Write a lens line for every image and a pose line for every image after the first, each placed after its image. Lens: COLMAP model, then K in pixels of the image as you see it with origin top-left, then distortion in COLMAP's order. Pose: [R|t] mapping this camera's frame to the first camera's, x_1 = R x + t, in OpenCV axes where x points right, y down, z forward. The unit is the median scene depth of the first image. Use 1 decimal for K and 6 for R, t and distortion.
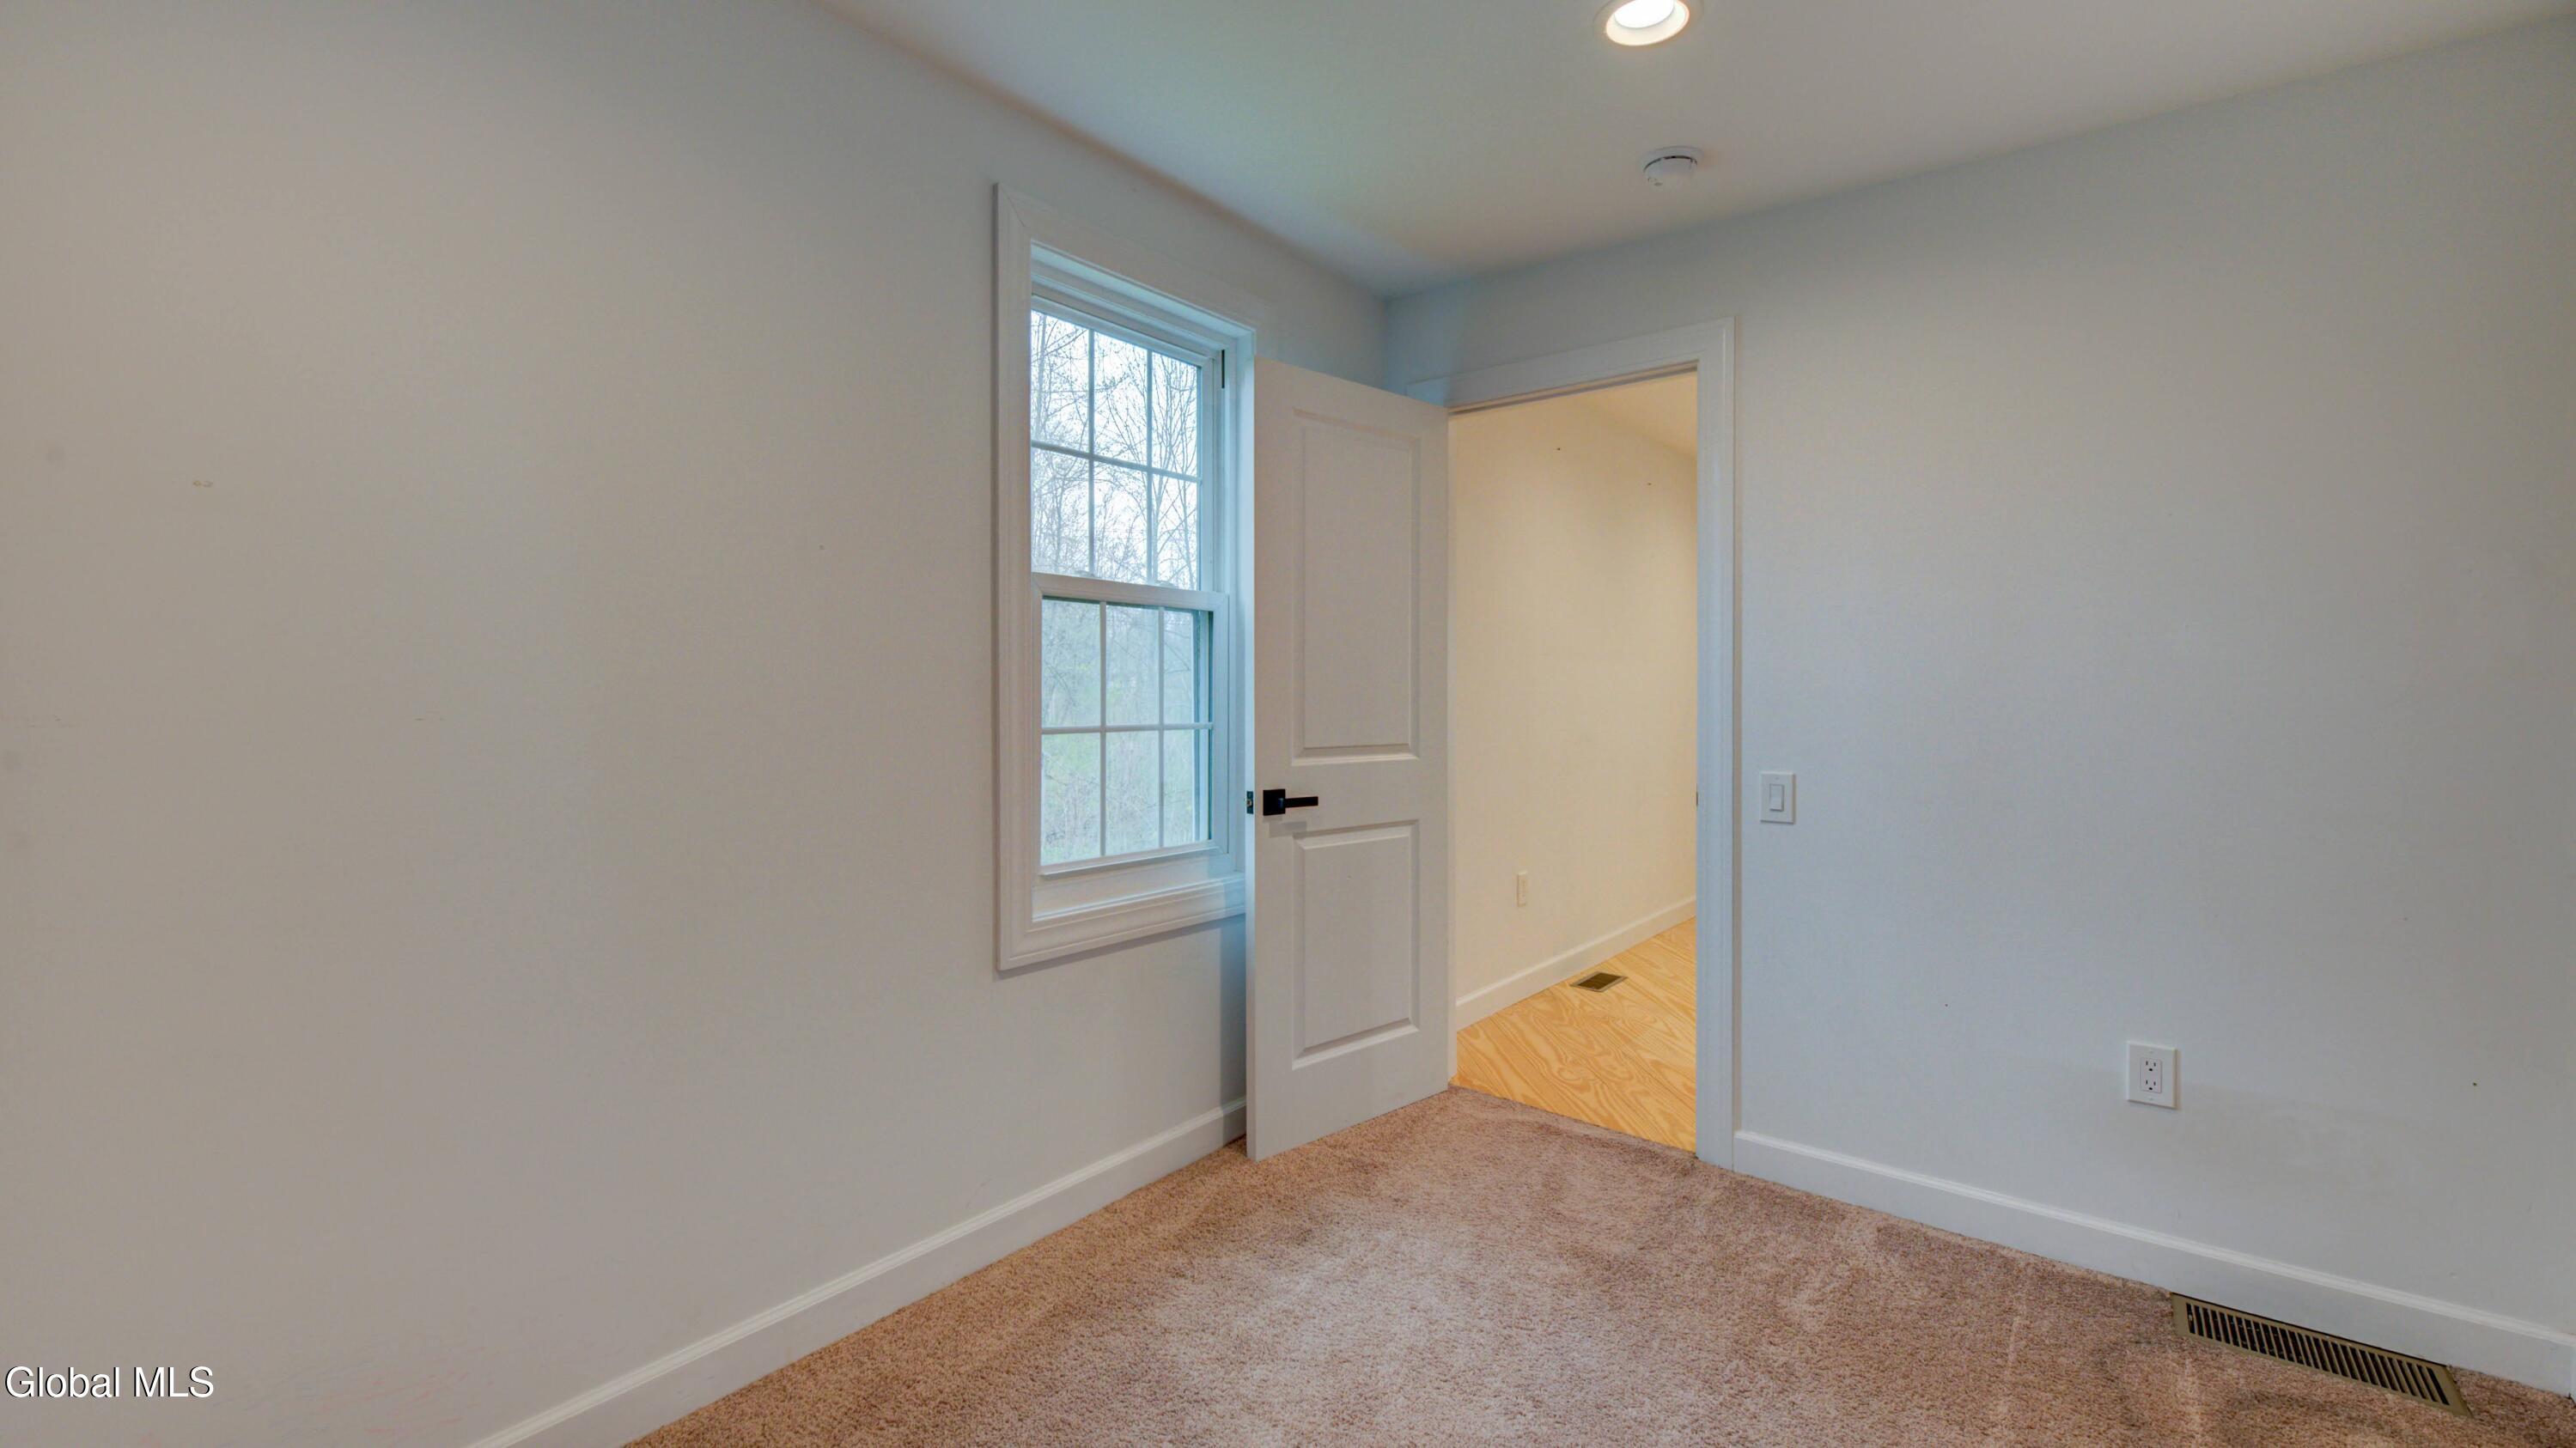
lens RADIAL K [[1075.7, 0, 1286.3], [0, 1075.7, 714.6], [0, 0, 1]] dist [-0.001739, -0.000492]
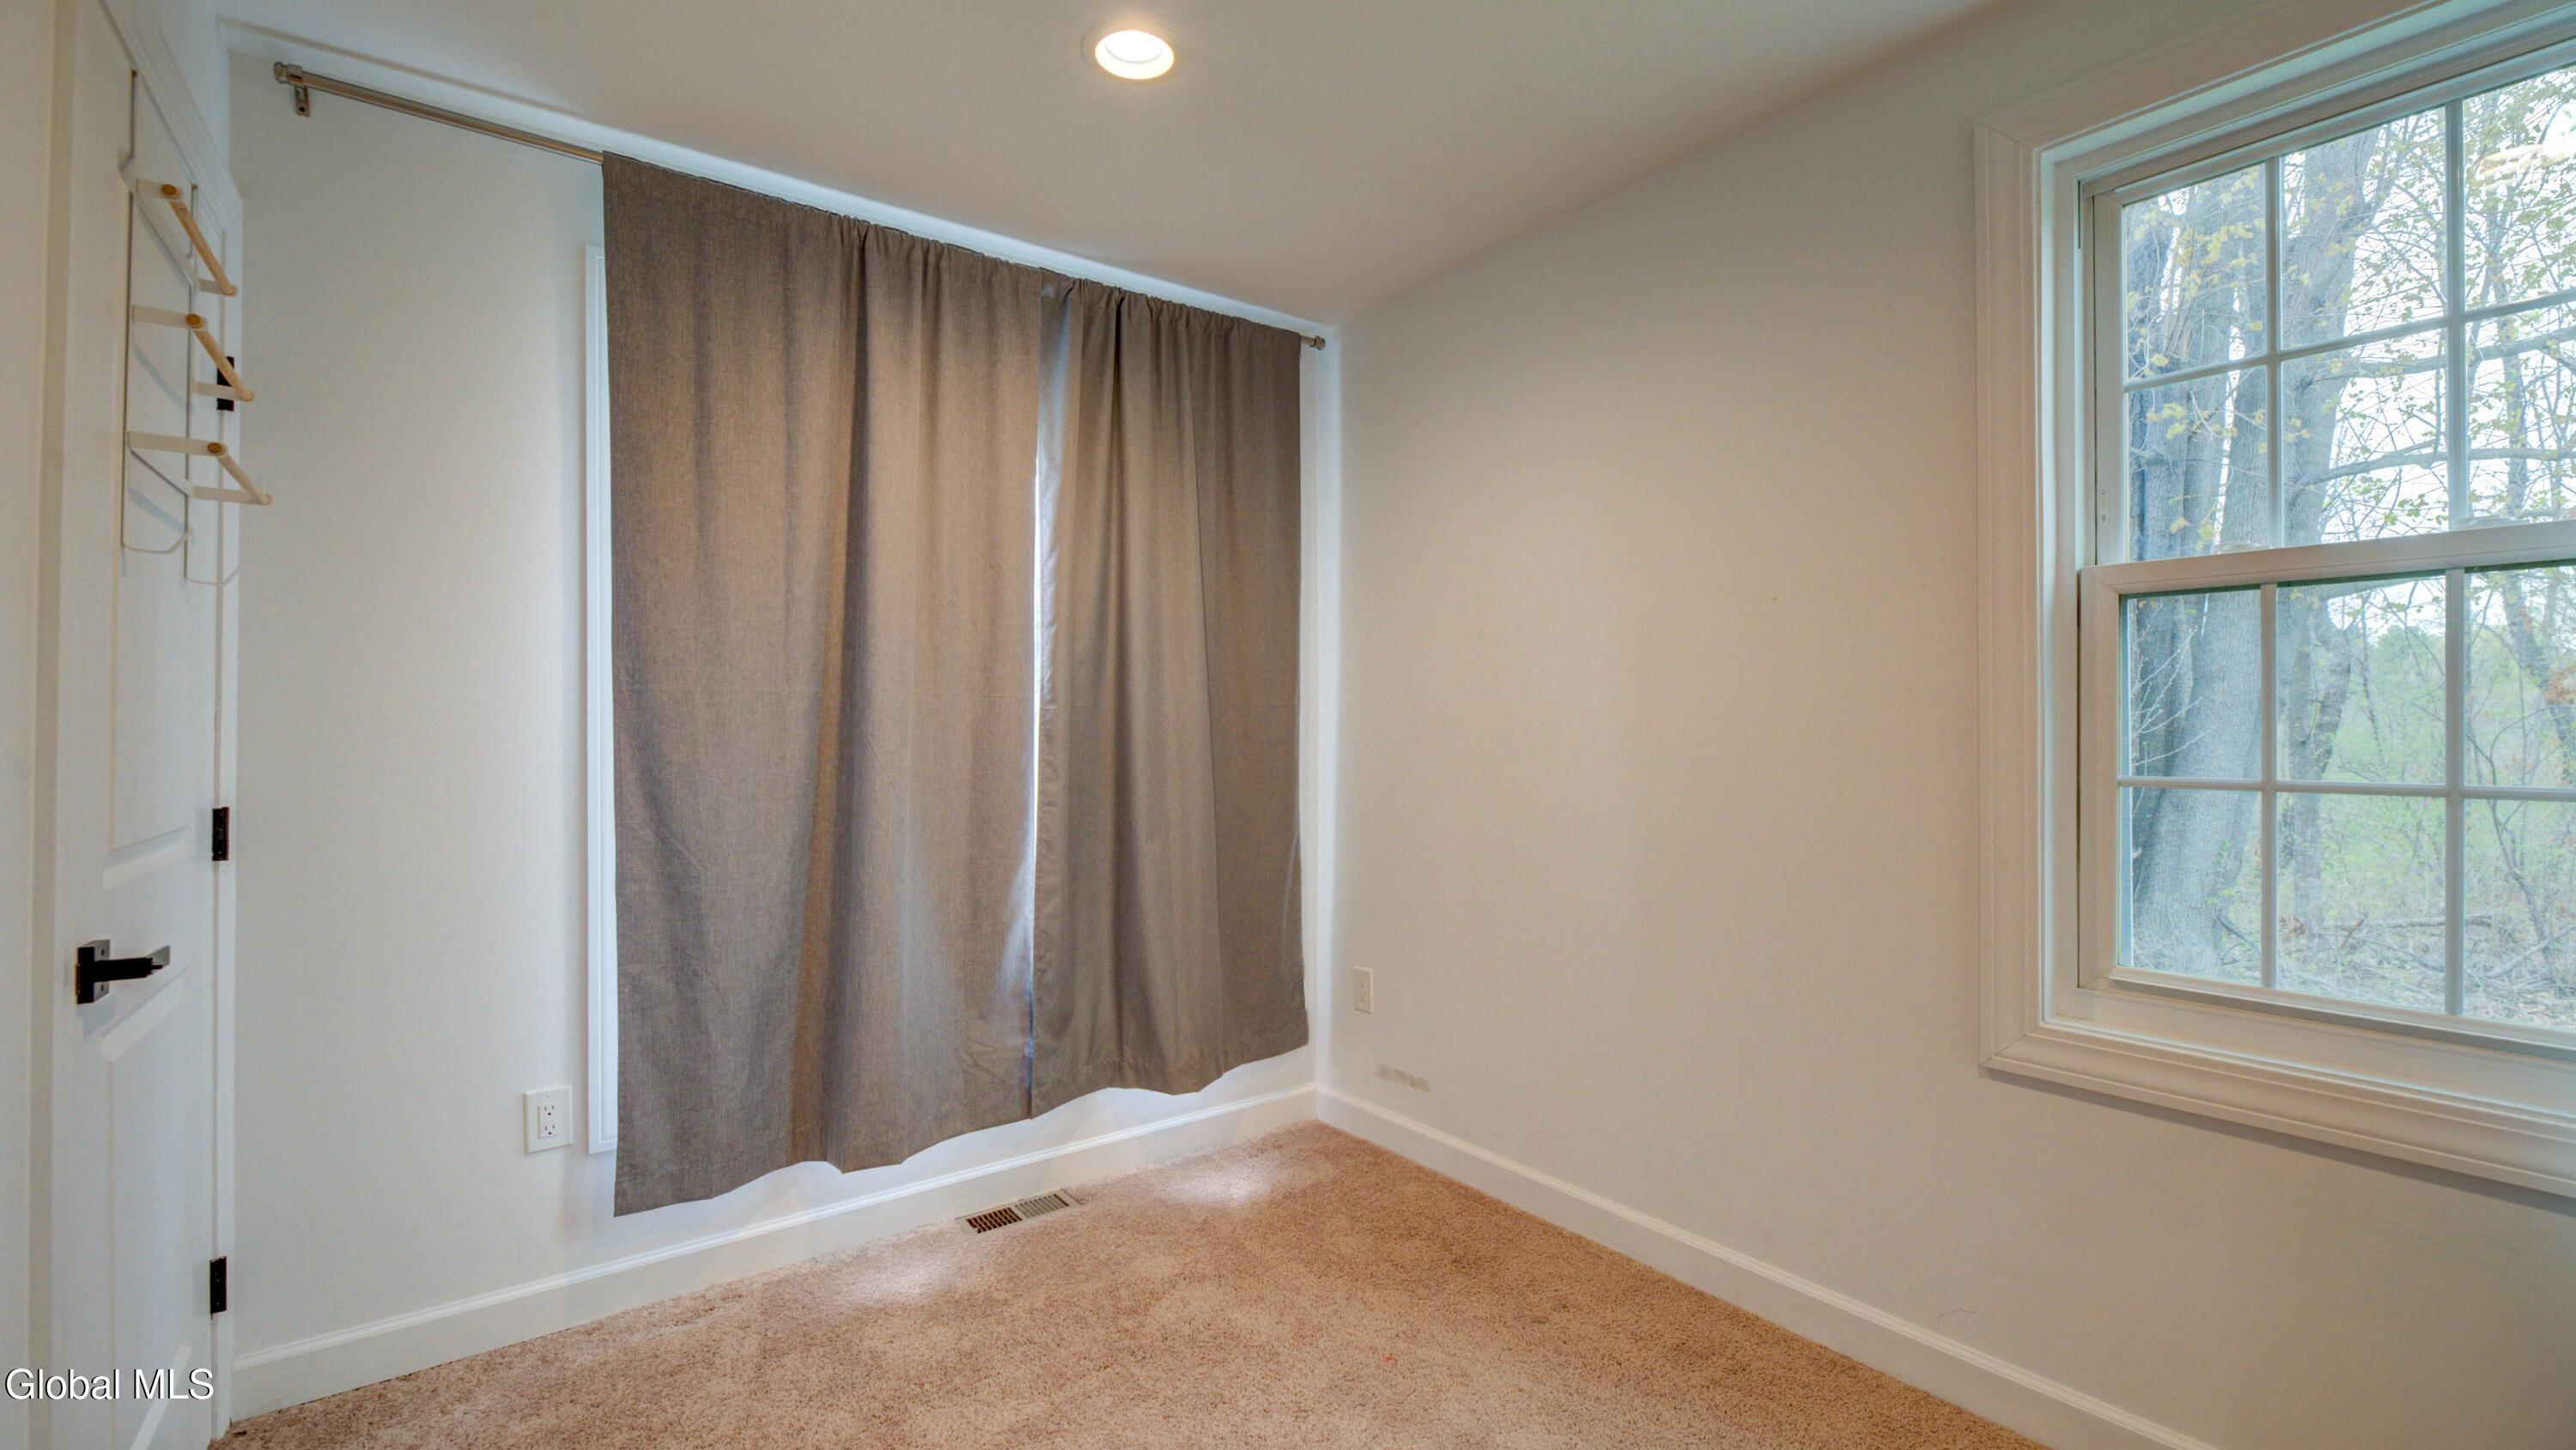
lens RADIAL K [[1075.7, 0, 1296.4], [0, 1075.7, 735.4], [0, 0, 1]] dist [-0.001739, -0.000492]
pose [[-0.244591, -0.007543, -0.969597, 0.557777], [-0.007243, 0.999956, -0.005952, -0.008989], [0.969599, 0.005567, -0.244635, 0.586347]]
